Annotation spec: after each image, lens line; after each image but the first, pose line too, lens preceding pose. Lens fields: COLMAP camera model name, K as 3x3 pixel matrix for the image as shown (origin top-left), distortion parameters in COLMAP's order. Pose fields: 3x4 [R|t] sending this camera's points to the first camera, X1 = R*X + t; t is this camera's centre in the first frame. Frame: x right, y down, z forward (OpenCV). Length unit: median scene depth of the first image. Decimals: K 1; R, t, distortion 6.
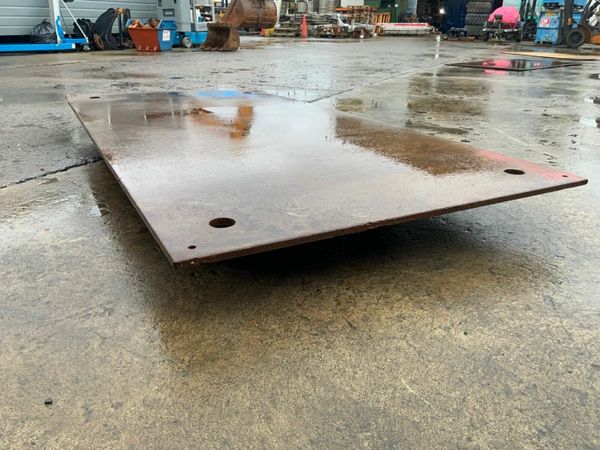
lens RADIAL K [[496.0, 0, 297.1], [0, 496.0, 225.8], [0, 0, 1]] dist [0.057952, -0.116080]
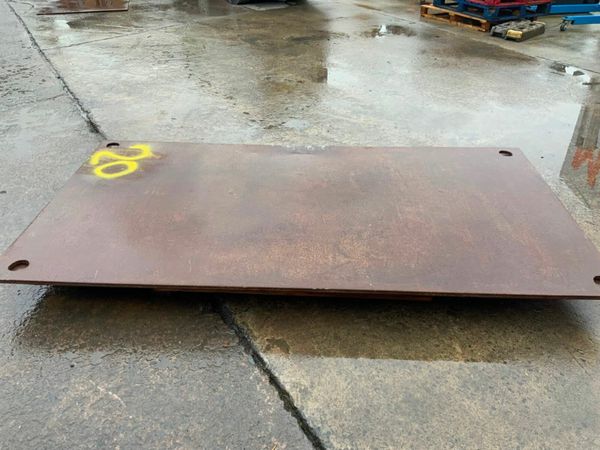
lens RADIAL K [[496.0, 0, 300.2], [0, 496.0, 226.2], [0, 0, 1]] dist [0.057952, -0.116080]
pose [[0.521988, -0.474692, 0.708658, -1.879634], [0.315274, 0.879367, 0.356814, -1.109564], [-0.792547, 0.037169, 0.608677, 0.700554]]
